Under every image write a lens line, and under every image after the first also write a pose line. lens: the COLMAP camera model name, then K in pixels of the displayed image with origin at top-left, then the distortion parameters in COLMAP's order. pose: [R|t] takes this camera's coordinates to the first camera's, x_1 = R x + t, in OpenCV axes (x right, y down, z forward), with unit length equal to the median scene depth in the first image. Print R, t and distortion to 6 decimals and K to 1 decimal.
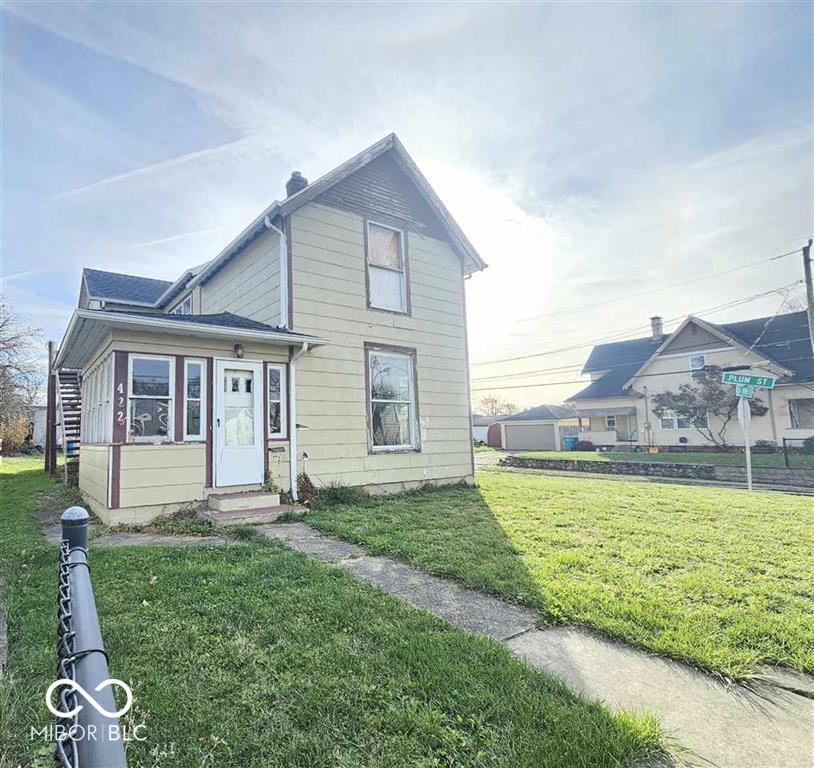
lens RADIAL K [[484.0, 0, 406.3], [0, 484.0, 383.6], [0, 0, 1]] dist [-0.000933, -0.000046]
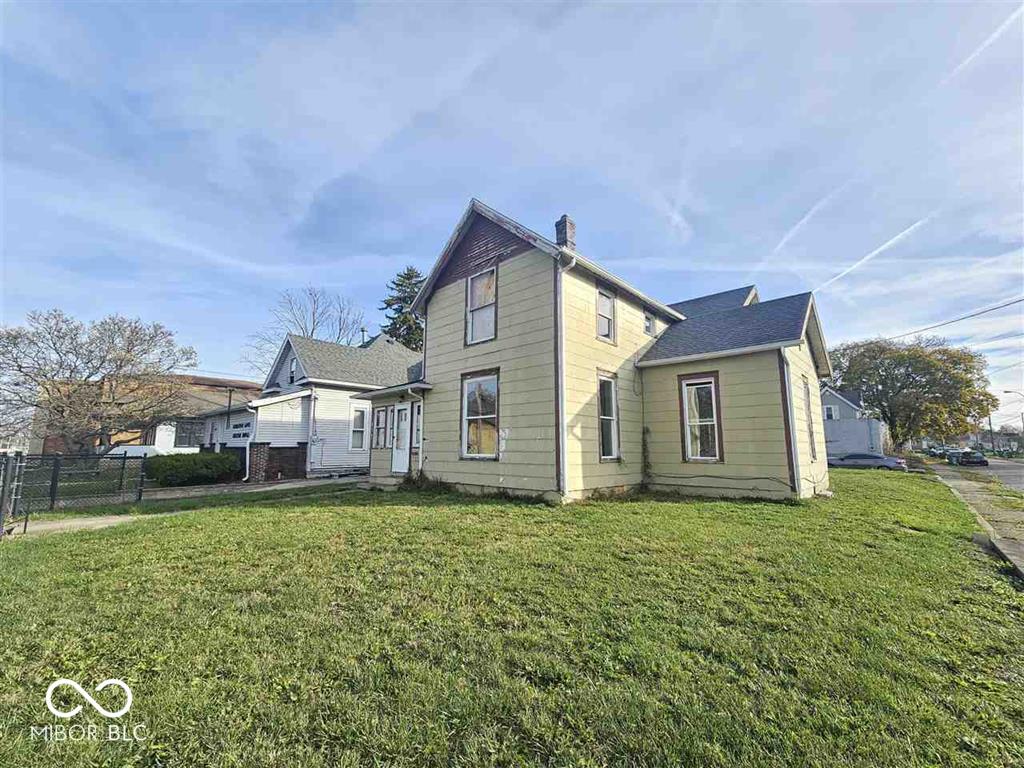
lens RADIAL K [[416.5, 0, 512.3], [0, 416.5, 387.2], [0, 0, 1]] dist [-0.000855, -0.000052]
pose [[0.146013, -0.119313, -0.982061, 1.016946], [0.114807, 0.988037, -0.102969, 0.079672], [0.982598, -0.097712, 0.157964, 0.930617]]
